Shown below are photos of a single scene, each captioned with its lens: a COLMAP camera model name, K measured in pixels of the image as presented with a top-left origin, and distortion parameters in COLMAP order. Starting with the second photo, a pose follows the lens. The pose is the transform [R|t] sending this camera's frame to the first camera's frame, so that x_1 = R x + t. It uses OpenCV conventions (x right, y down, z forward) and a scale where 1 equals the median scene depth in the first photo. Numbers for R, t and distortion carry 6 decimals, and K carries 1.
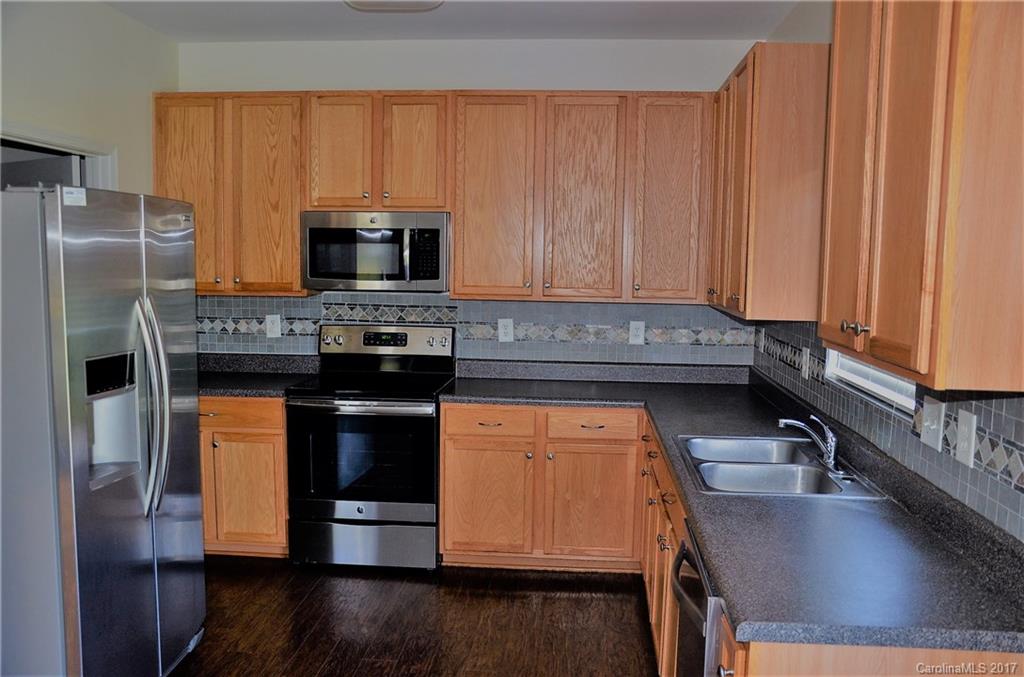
lens RADIAL K [[867.2, 0, 512.0], [0, 867.2, 338.5], [0, 0, 1]] dist [0.000481, 0.000271]
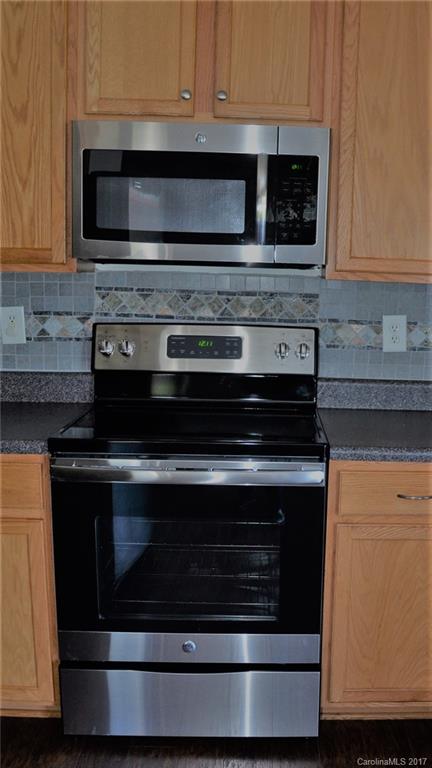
lens RADIAL K [[784.6, 0, 309.6], [0, 784.6, 388.7], [0, 0, 1]] dist [-0.089045, 0.030842]
pose [[0.989955, -0.004301, 0.141315, -0.151094], [-0.003992, 0.998288, 0.058350, -0.002393], [-0.141324, -0.058328, 0.988244, 0.446915]]
